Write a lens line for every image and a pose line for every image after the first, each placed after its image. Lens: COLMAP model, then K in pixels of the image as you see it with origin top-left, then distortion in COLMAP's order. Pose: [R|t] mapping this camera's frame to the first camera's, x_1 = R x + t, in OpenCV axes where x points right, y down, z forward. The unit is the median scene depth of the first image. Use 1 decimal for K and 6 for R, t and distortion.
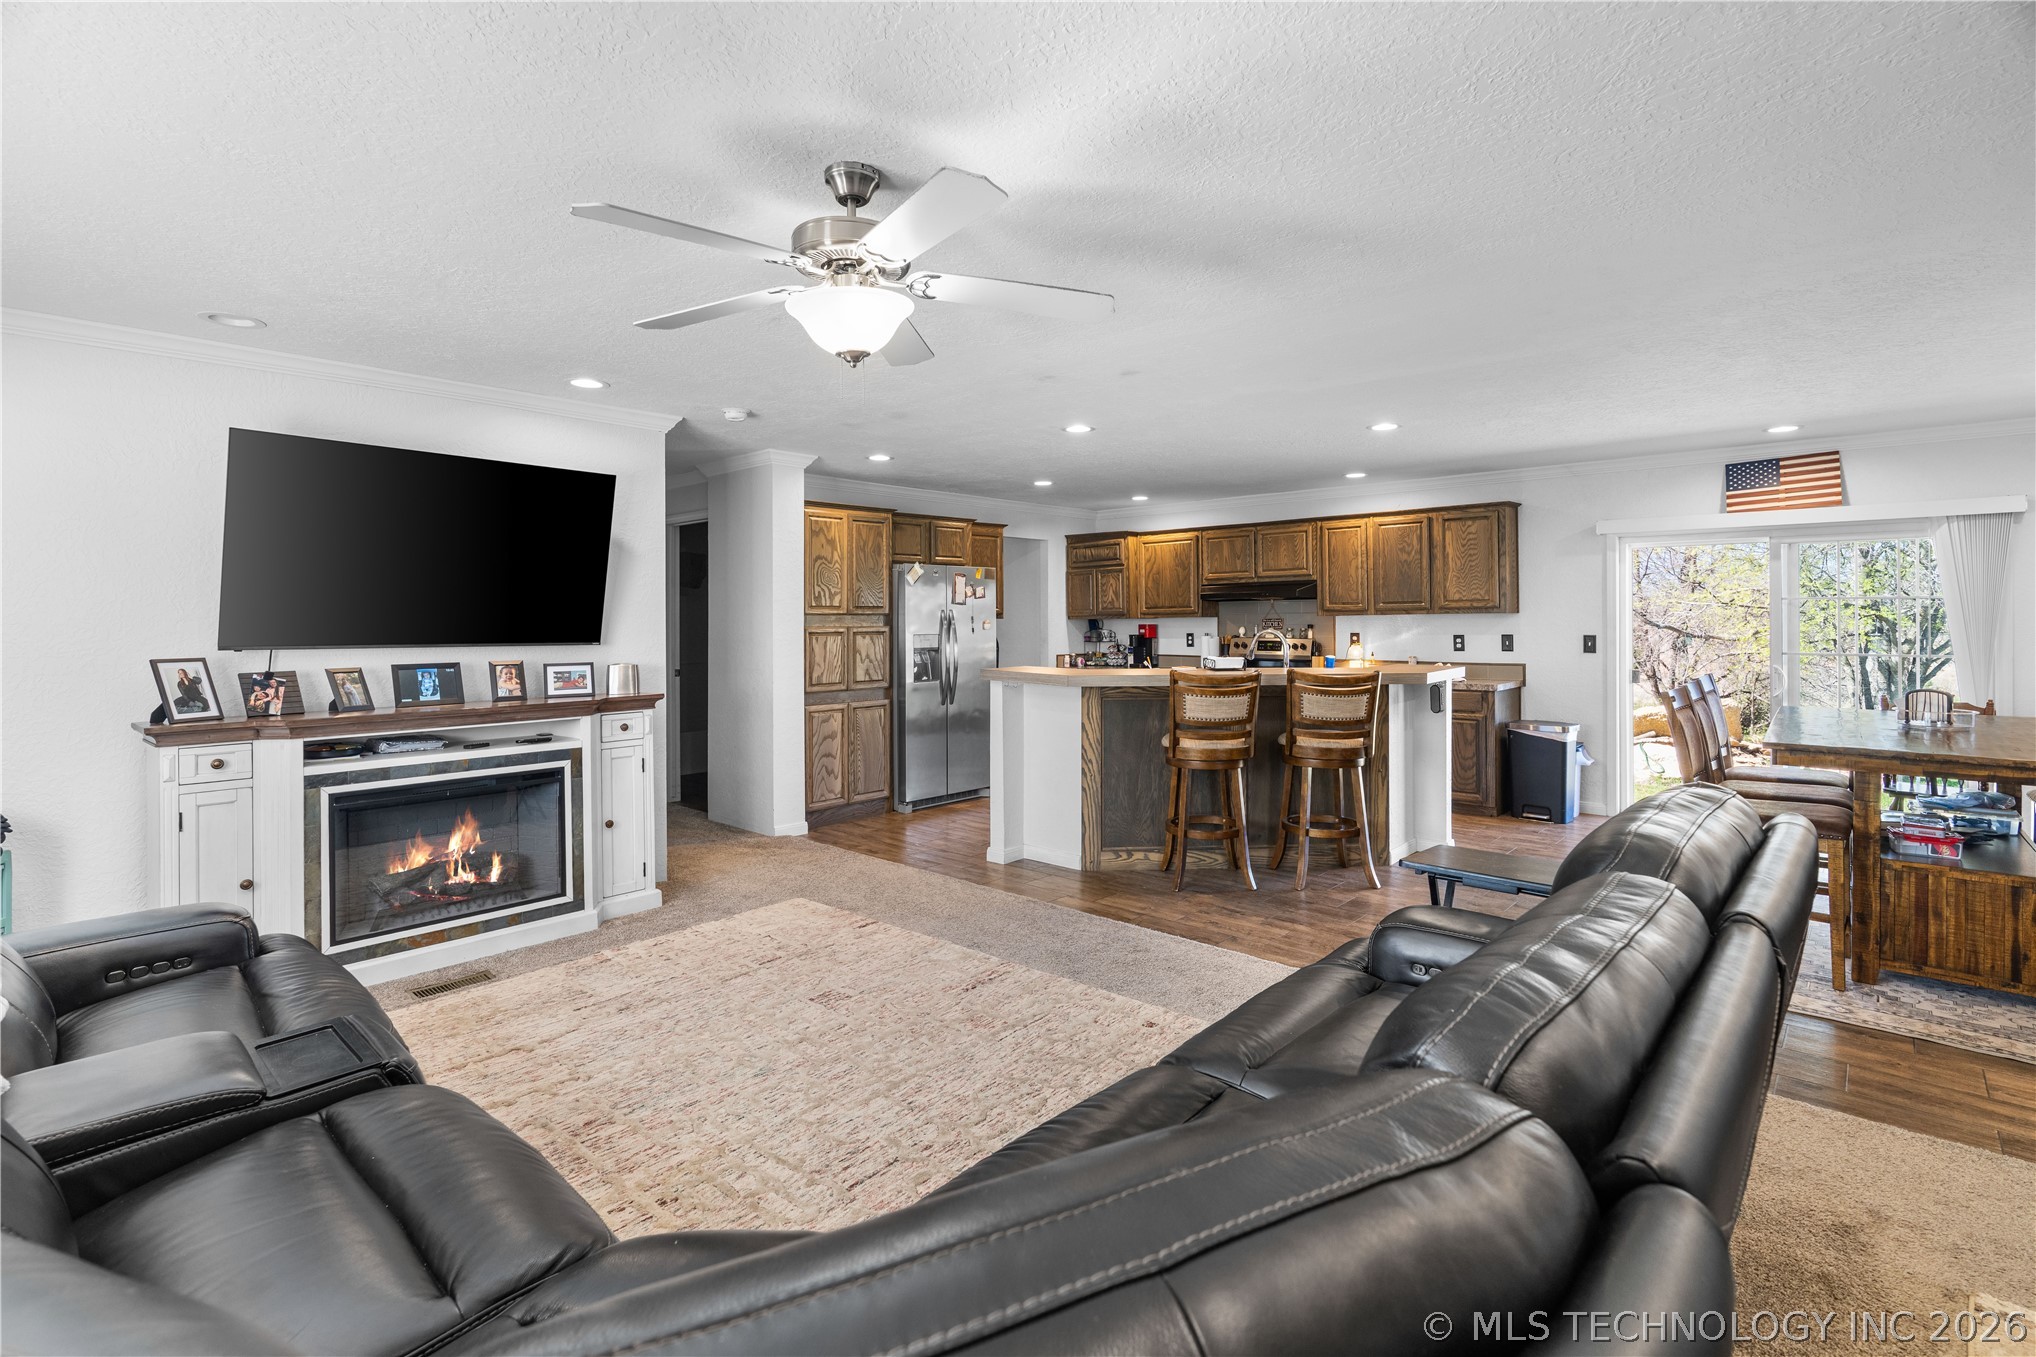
lens RADIAL K [[939.4, 0, 1015.2], [0, 939.4, 613.6], [0, 0, 1]] dist [-0.007538, 0.000911]
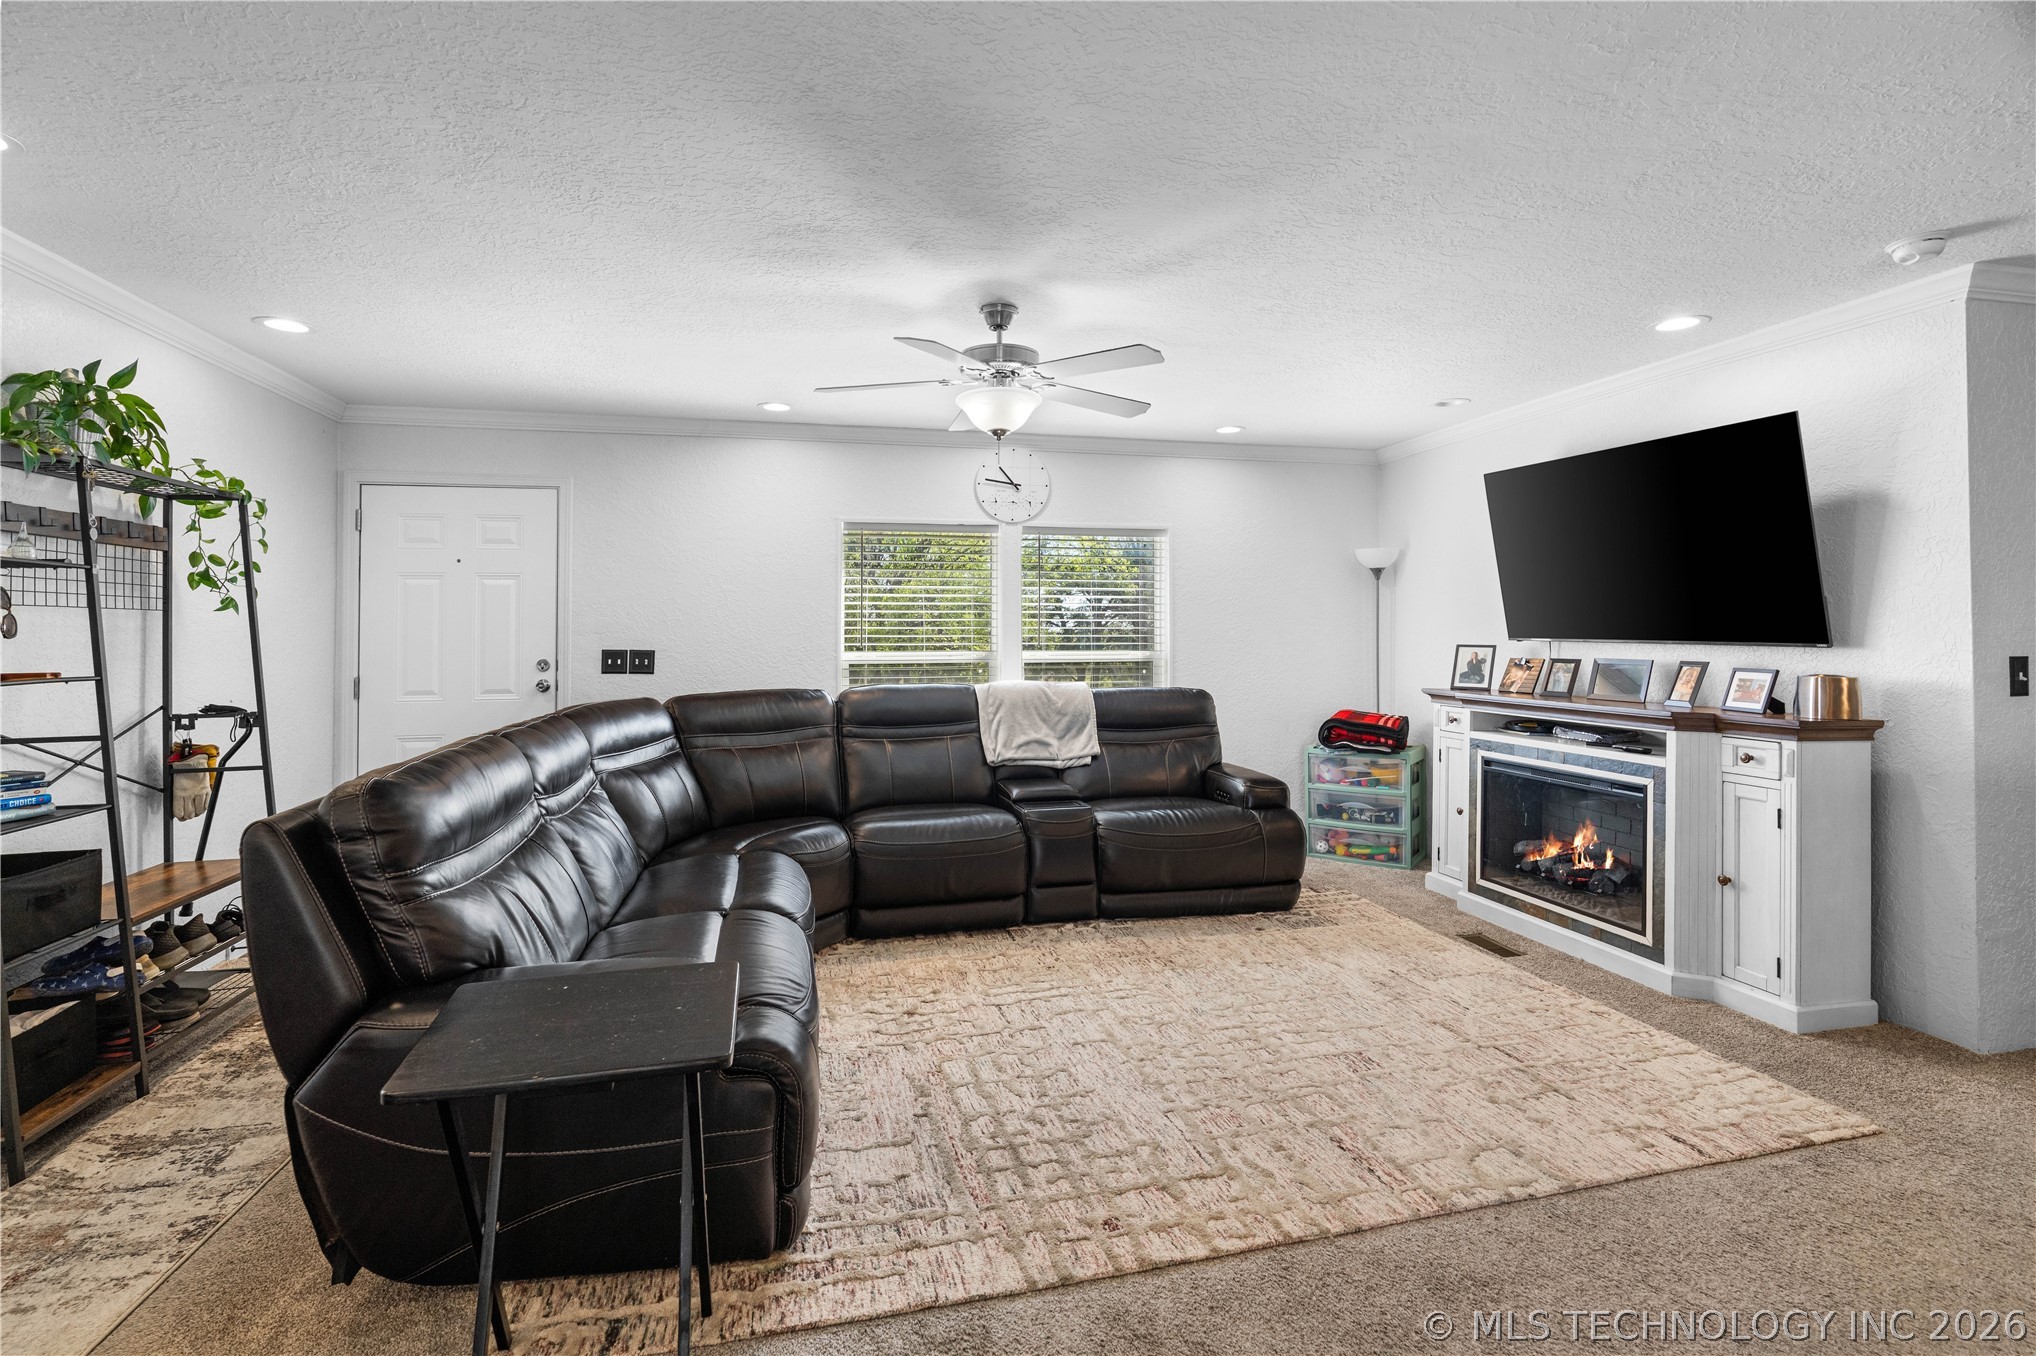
lens RADIAL K [[945.5, 0, 1002.6], [0, 945.5, 614.8], [0, 0, 1]] dist [-0.007562, 0.000458]
pose [[-0.571720, -0.008800, -0.820402, 0.389846], [0.009222, 0.999810, -0.017151, 0.012022], [0.820397, -0.017372, -0.571530, 0.703962]]
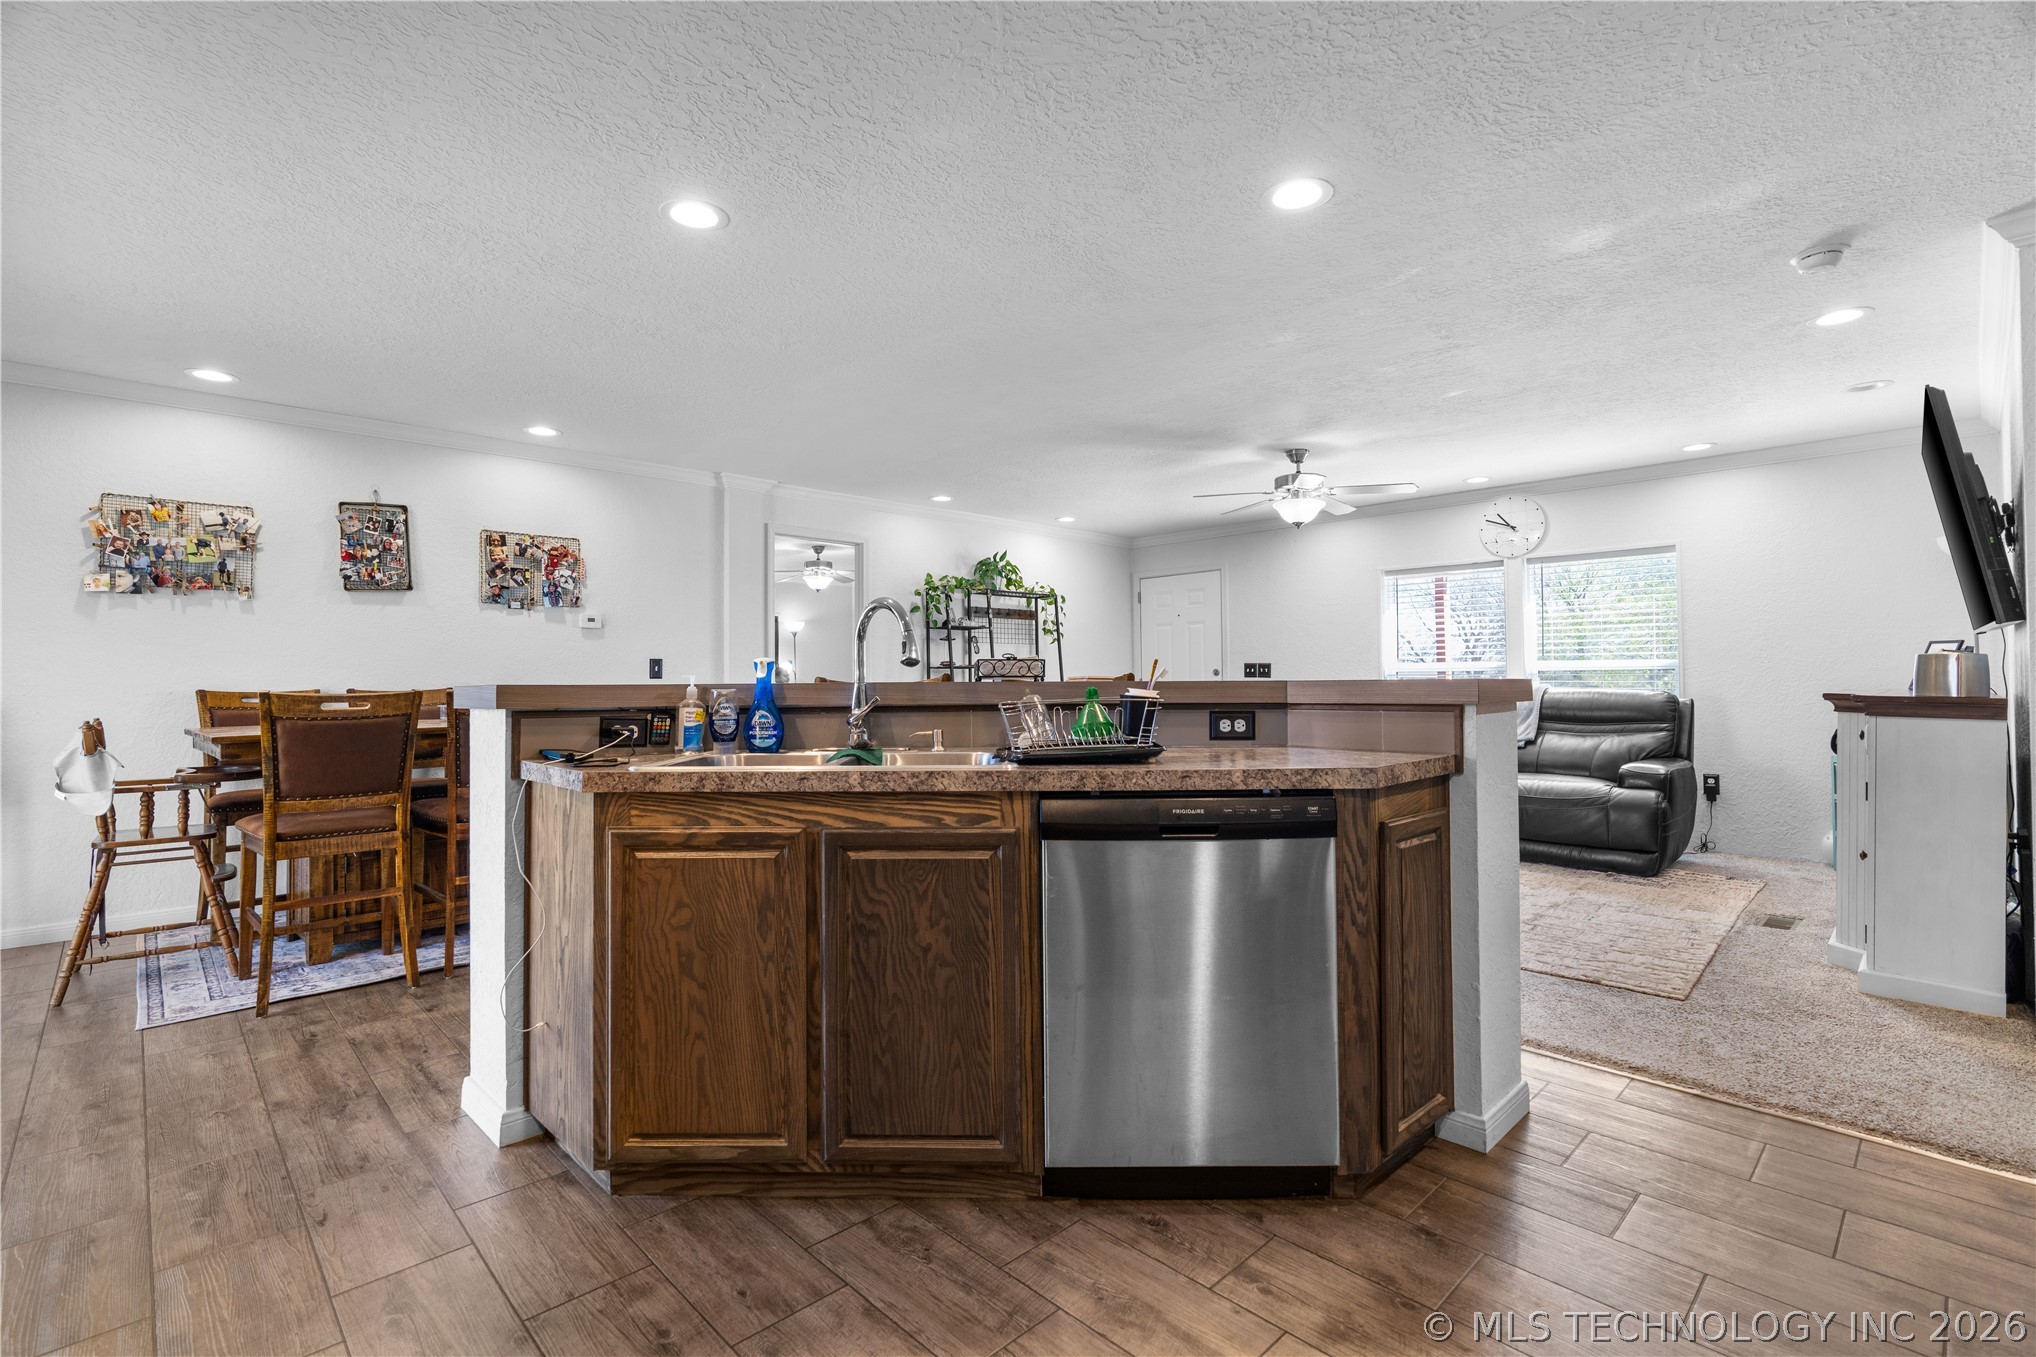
lens RADIAL K [[934.9, 0, 1009.1], [0, 934.9, 656.4], [0, 0, 1]] dist [0.001316, 0.000124]
pose [[-0.998132, 0.011613, 0.059988, 0.170605], [0.009760, 0.999469, -0.031091, 0.055200], [-0.060317, -0.030448, -0.997715, 1.344065]]
